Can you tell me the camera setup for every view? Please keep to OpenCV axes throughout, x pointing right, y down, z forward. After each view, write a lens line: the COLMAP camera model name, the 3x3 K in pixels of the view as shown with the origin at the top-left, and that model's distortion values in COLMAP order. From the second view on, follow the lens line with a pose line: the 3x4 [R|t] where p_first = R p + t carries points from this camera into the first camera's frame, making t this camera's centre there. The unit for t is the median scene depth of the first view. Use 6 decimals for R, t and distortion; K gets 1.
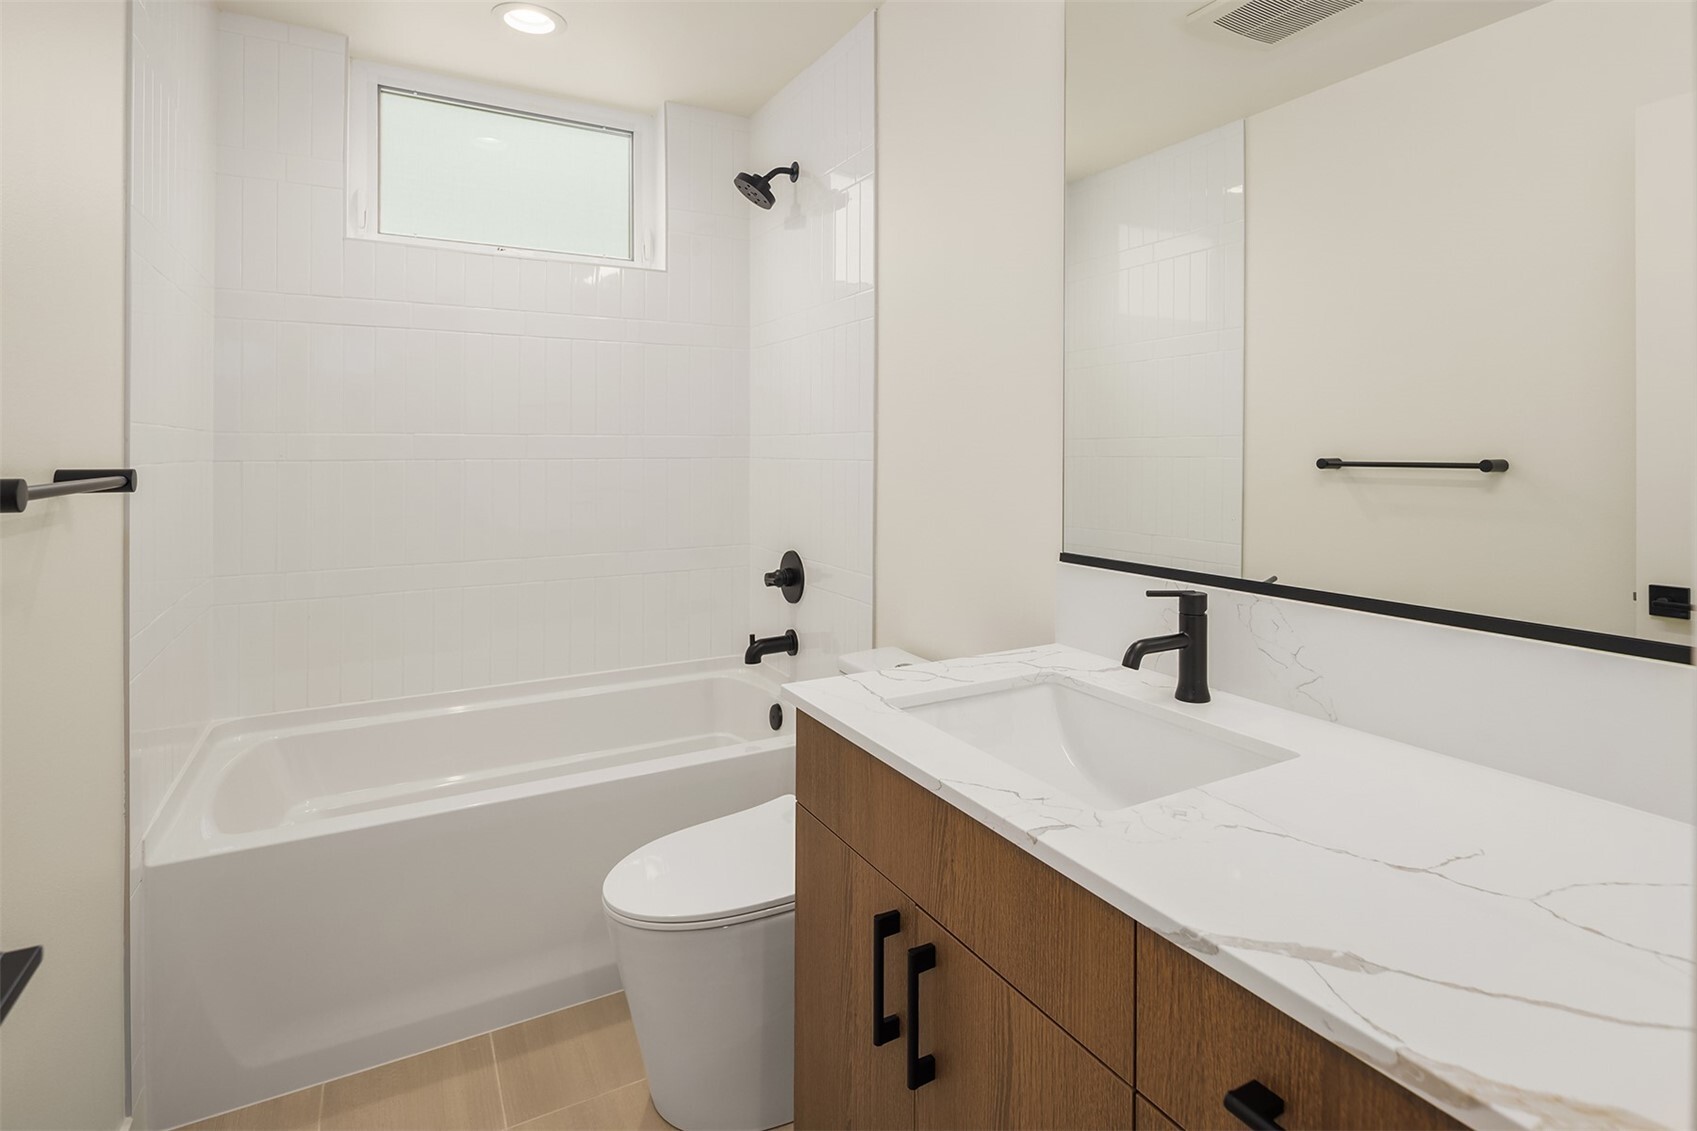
lens RADIAL K [[829.2, 0, 842.9], [0, 829.2, 567.0], [0, 0, 1]] dist [0.001370, -0.000170]
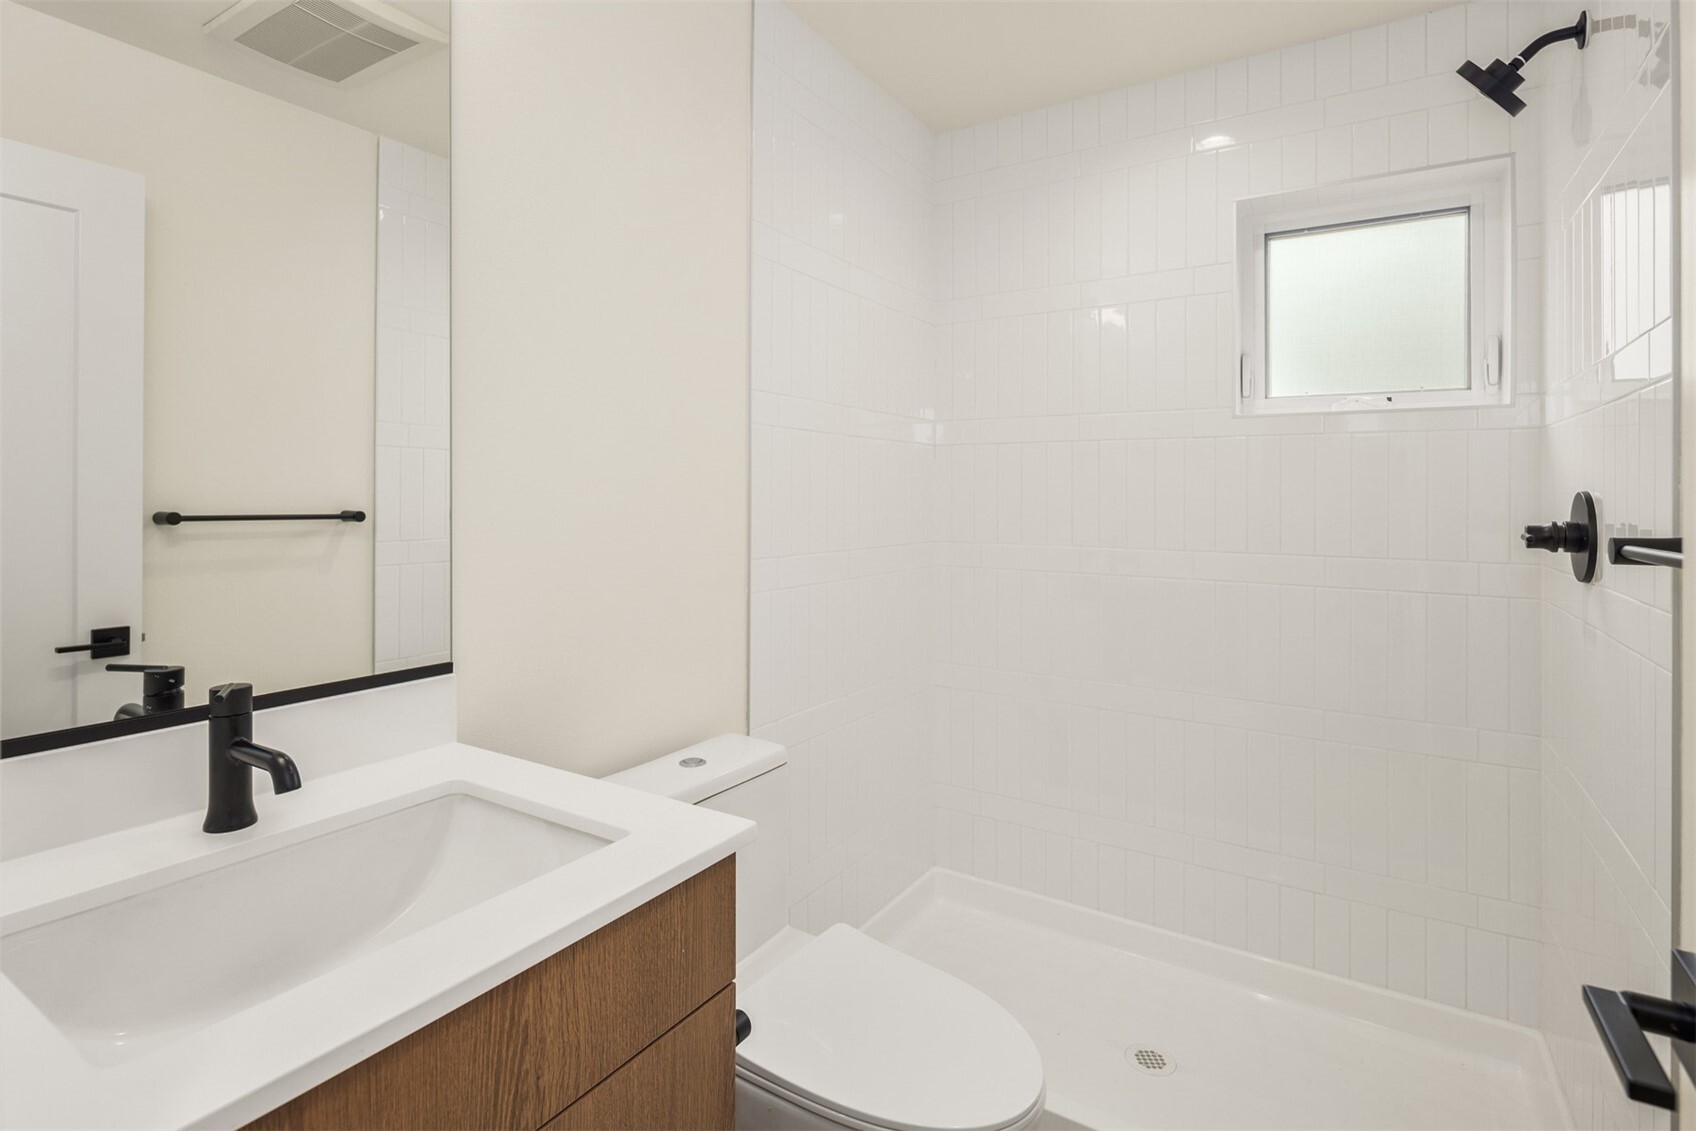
lens RADIAL K [[828.7, 0, 842.4], [0, 828.7, 567.0], [0, 0, 1]] dist [0.001370, -0.000170]
pose [[-0.489909, -0.071957, 0.868799, -0.541926], [0.116777, 0.982189, 0.147198, -0.141202], [-0.863917, 0.173569, -0.472781, 0.960448]]
